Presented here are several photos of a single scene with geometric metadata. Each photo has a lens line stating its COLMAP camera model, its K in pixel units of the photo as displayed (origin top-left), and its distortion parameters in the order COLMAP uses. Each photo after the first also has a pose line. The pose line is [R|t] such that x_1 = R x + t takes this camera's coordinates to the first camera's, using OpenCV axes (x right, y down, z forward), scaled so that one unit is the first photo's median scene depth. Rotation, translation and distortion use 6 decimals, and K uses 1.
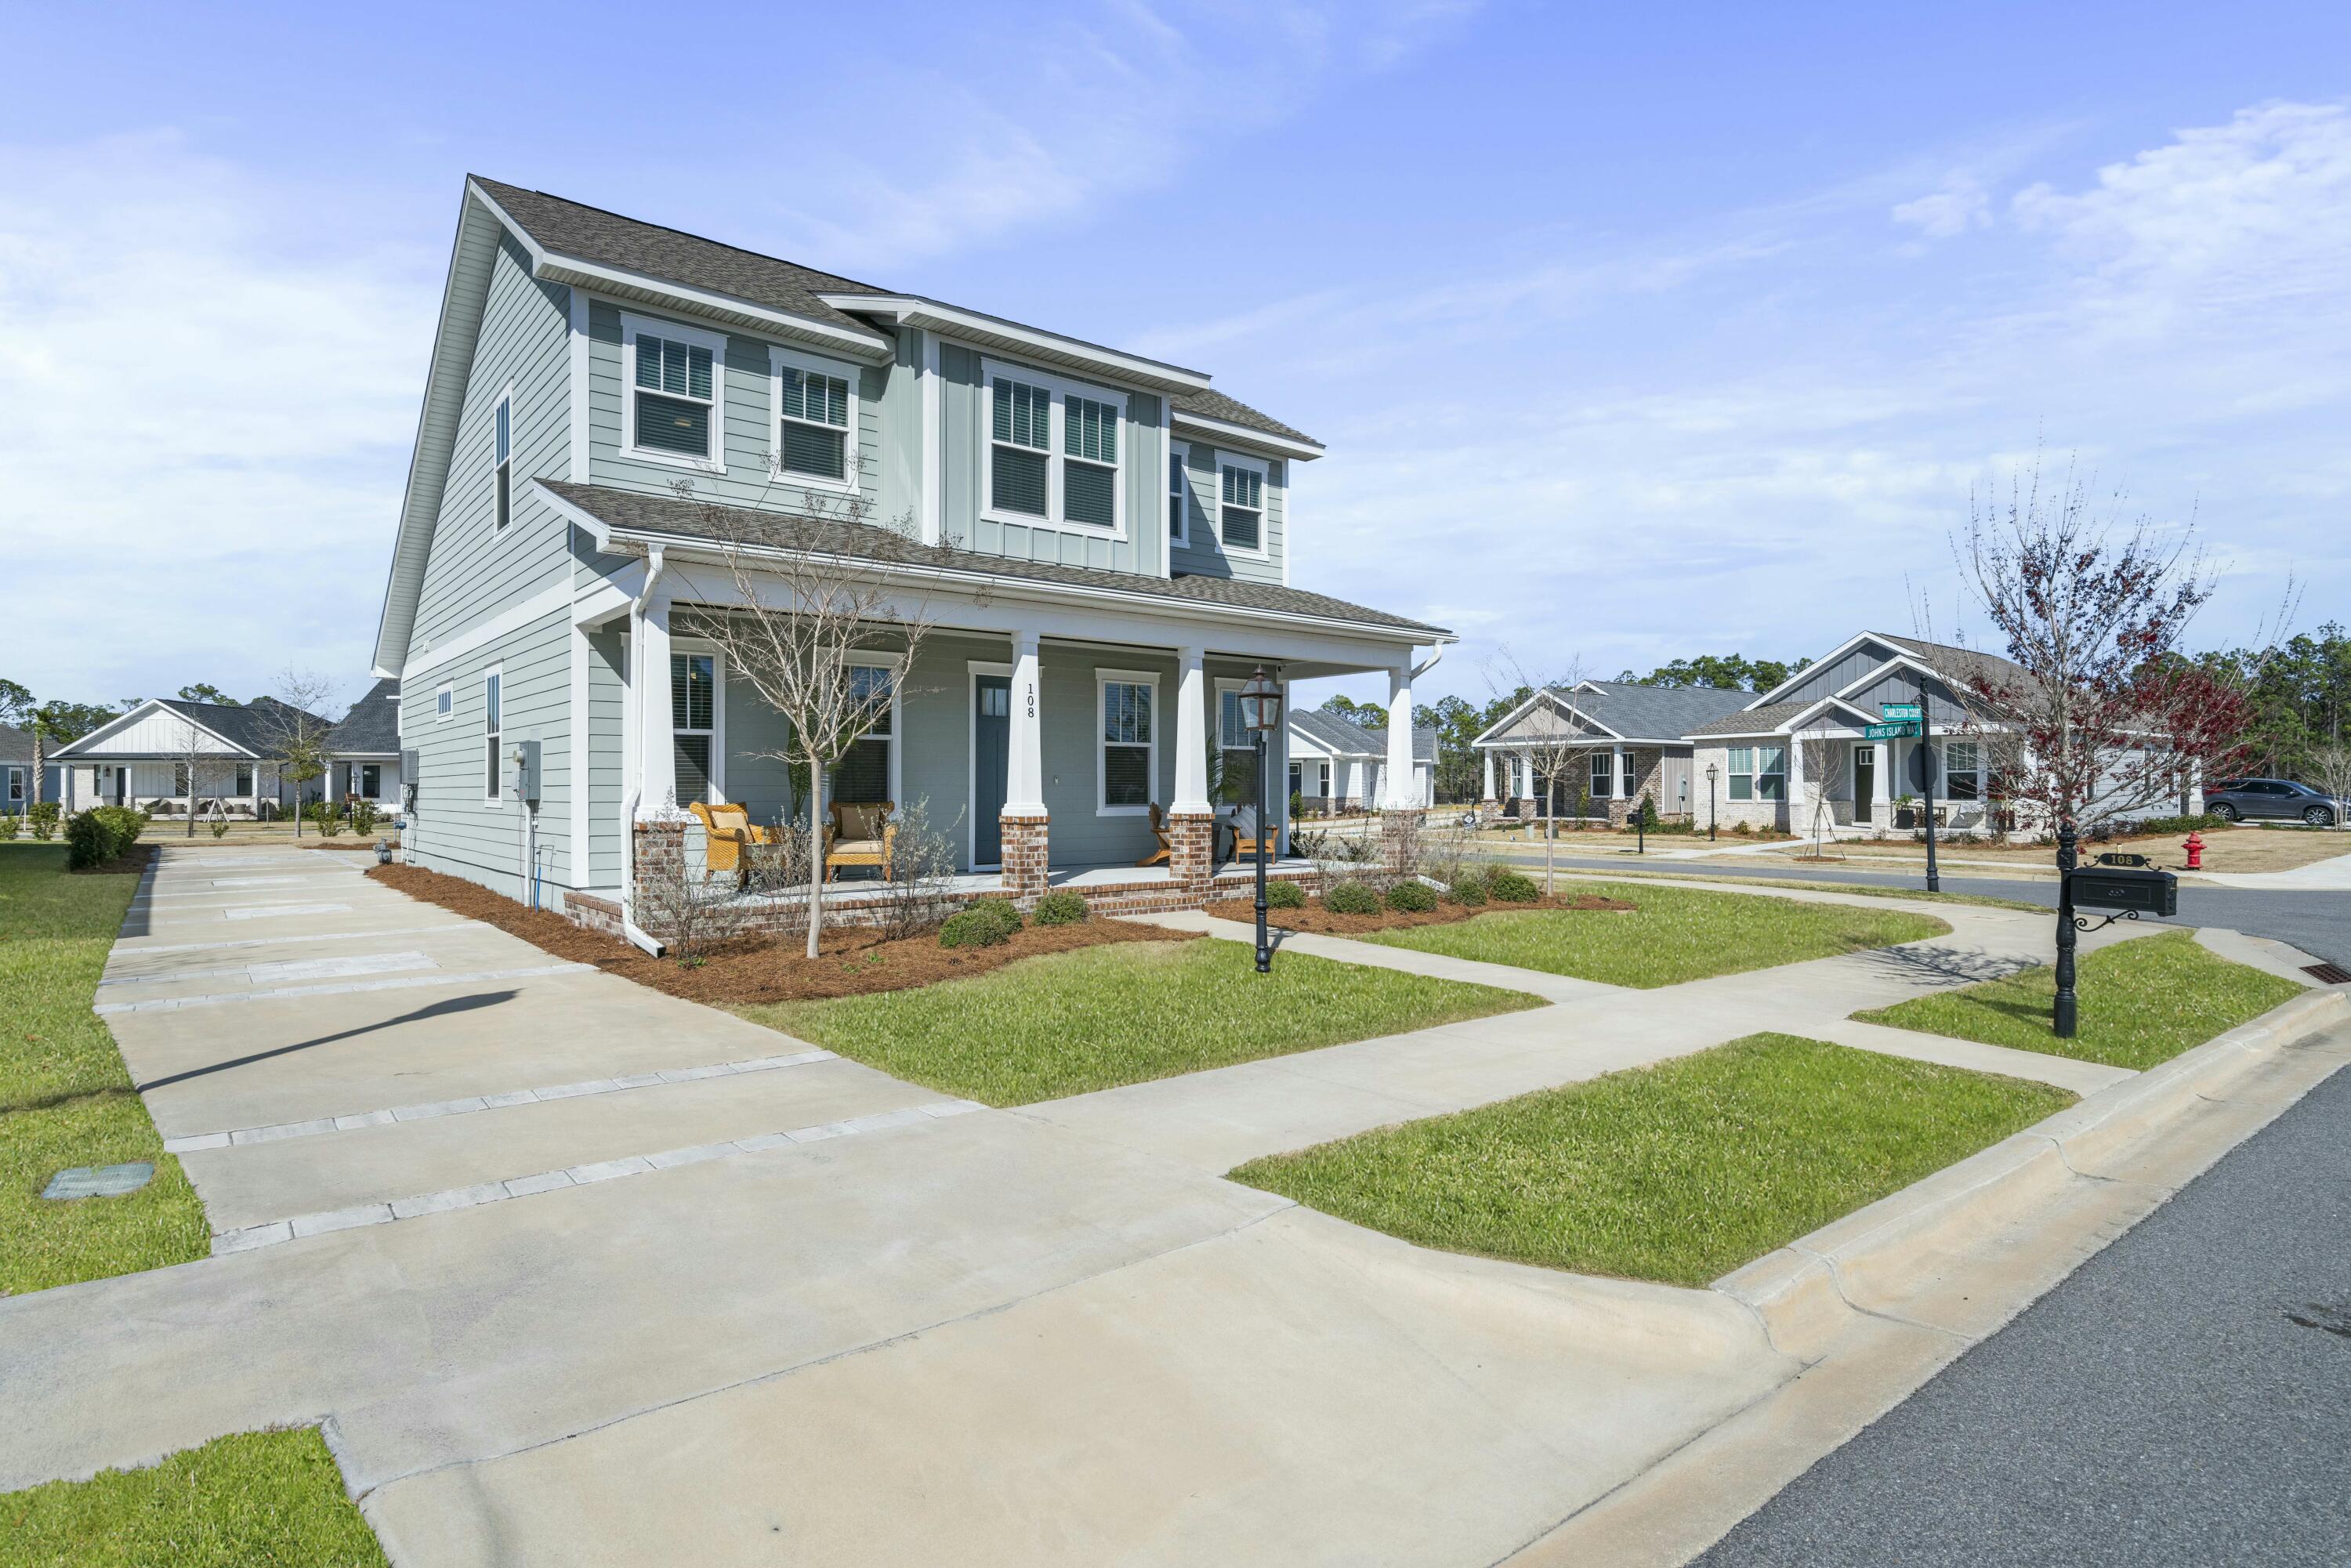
lens RADIAL K [[1219.2, 0, 1175.5], [0, 1219.2, 784.0], [0, 0, 1]] dist [-0.002515, -0.000162]
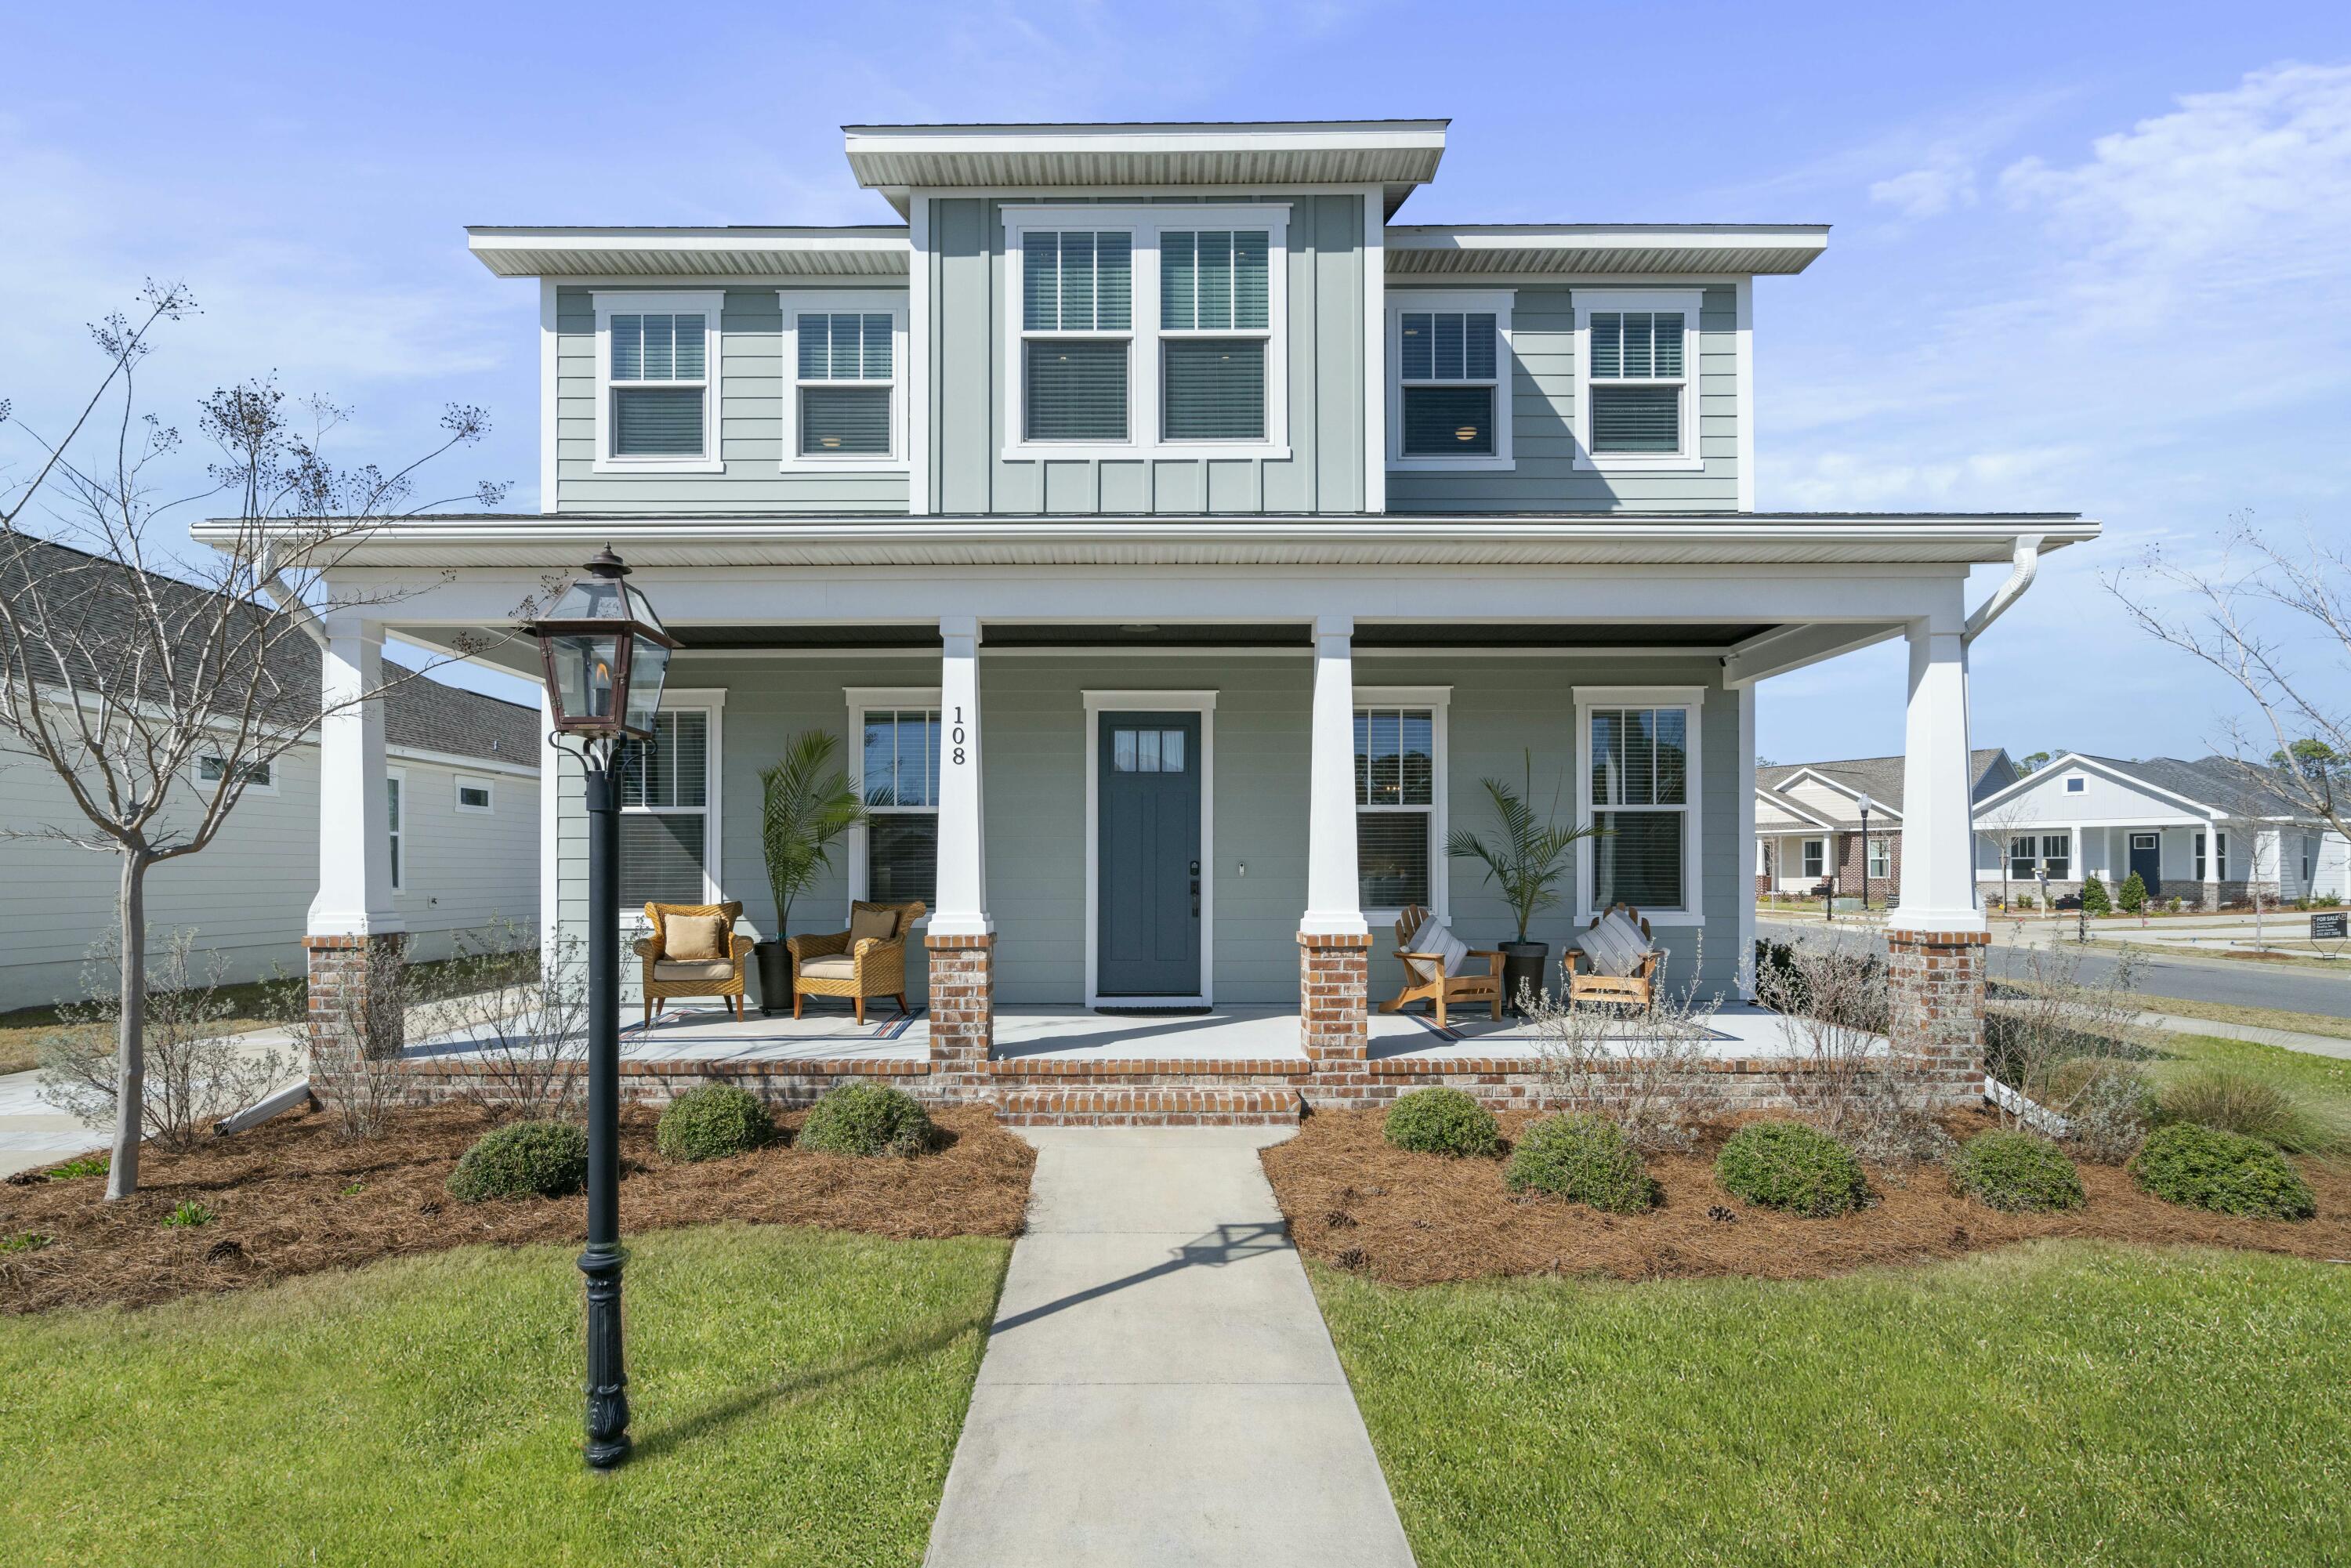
lens RADIAL K [[1109.4, 0, 1172.5], [0, 1109.4, 870.6], [0, 0, 1]] dist [-0.012686, 0.000499]
pose [[0.773965, 0.000485, -0.633228, 0.260197], [0.004318, 0.999972, 0.006044, -0.006276], [0.633214, -0.007412, 0.773942, 0.576067]]
